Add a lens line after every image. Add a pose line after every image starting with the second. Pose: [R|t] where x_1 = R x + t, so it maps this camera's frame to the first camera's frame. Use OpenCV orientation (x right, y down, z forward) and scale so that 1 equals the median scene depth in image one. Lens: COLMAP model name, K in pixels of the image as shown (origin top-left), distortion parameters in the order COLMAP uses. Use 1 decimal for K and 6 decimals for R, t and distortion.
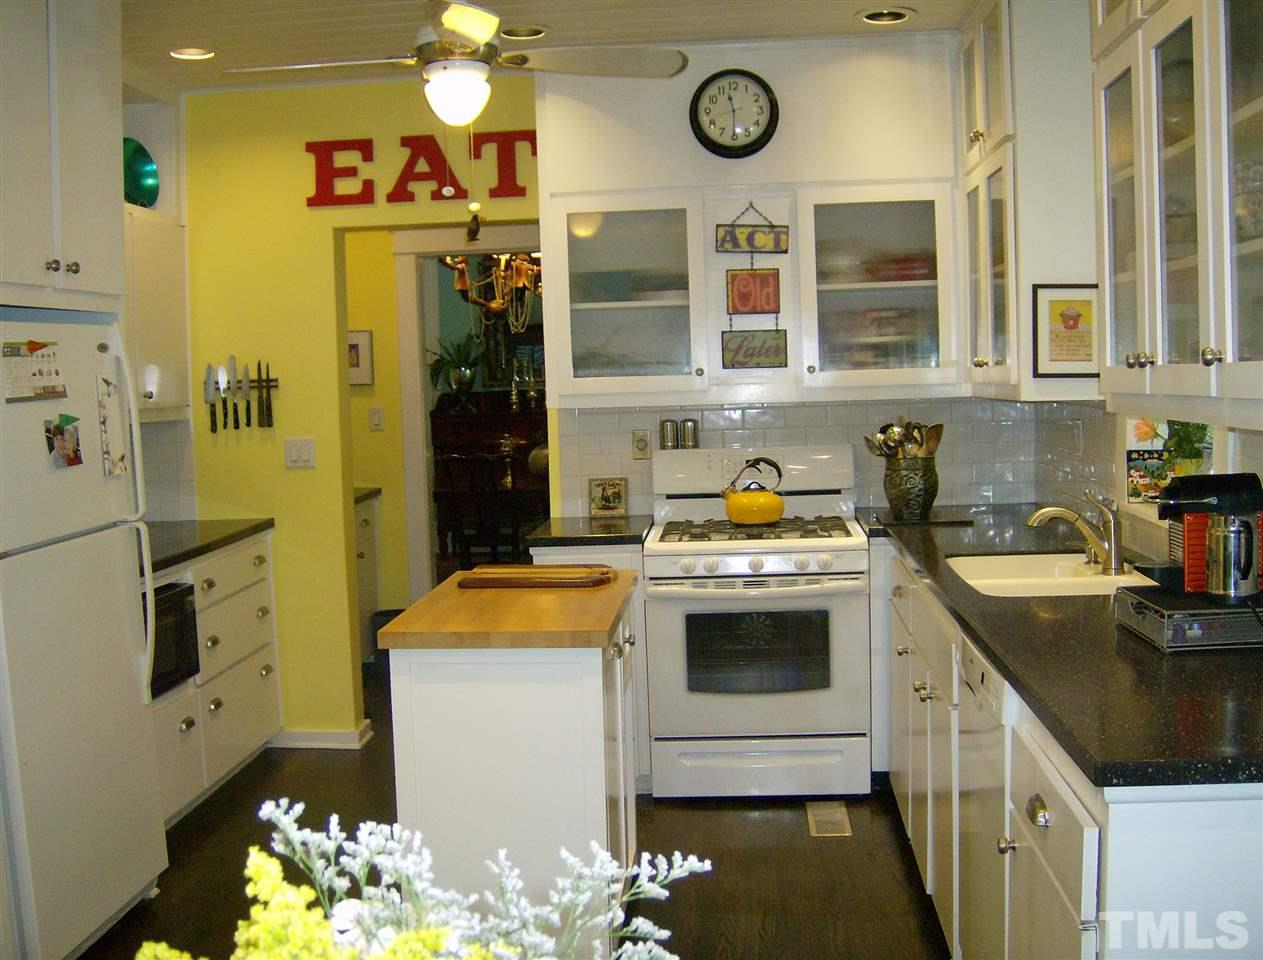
lens RADIAL K [[1390.2, 0, 636.9], [0, 1390.2, 482.4], [0, 0, 1]] dist [-0.152890, 0.000000]
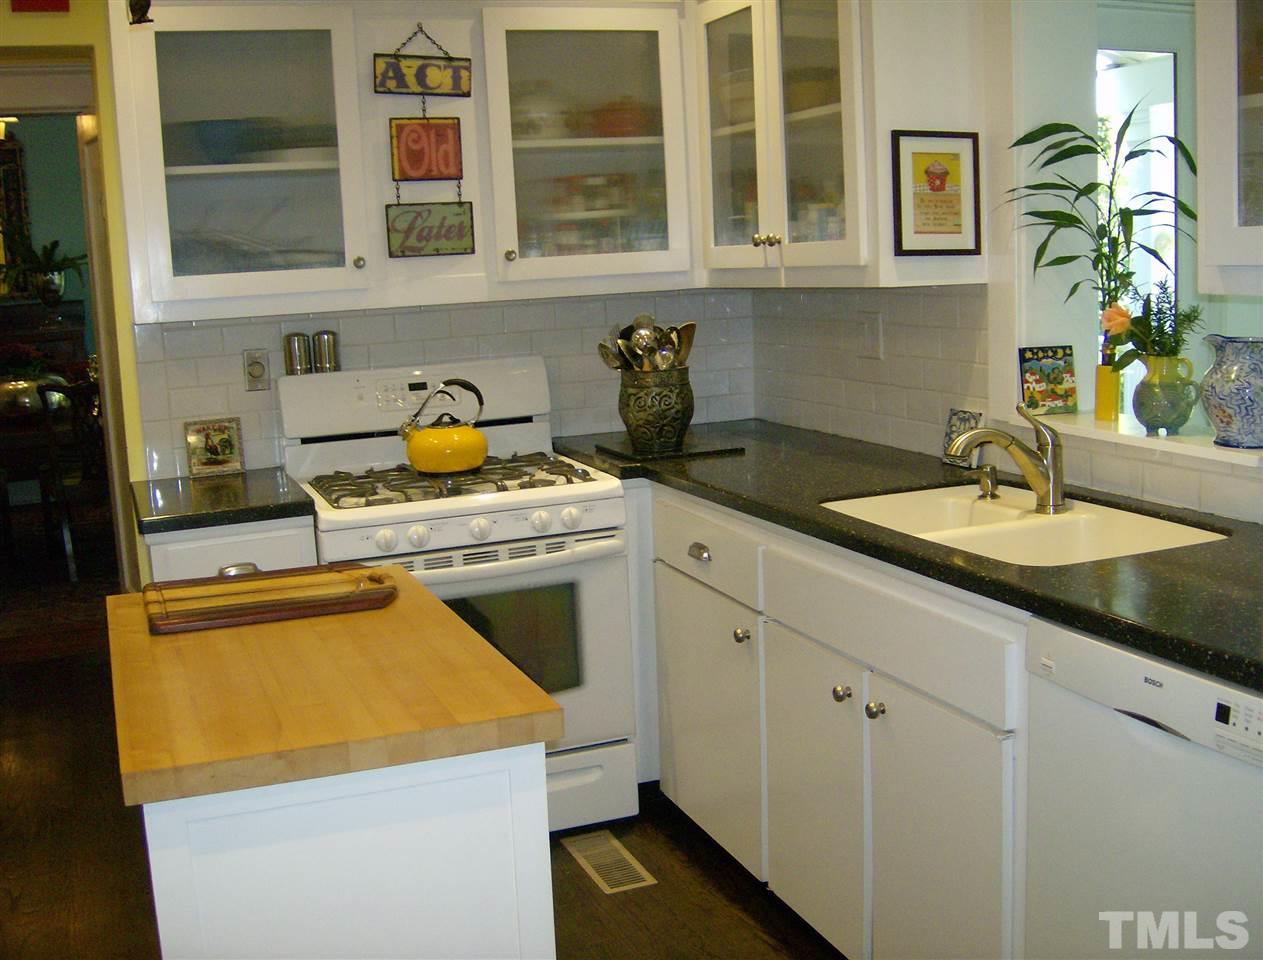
lens RADIAL K [[1390.2, 0, 626.5], [0, 1390.2, 479.6], [0, 0, 1]] dist [-0.152890, 0.000000]
pose [[0.901135, -0.079913, 0.426109, -0.140344], [0.052670, 0.995764, 0.075361, -0.015411], [-0.430327, -0.045468, 0.901527, 0.306481]]
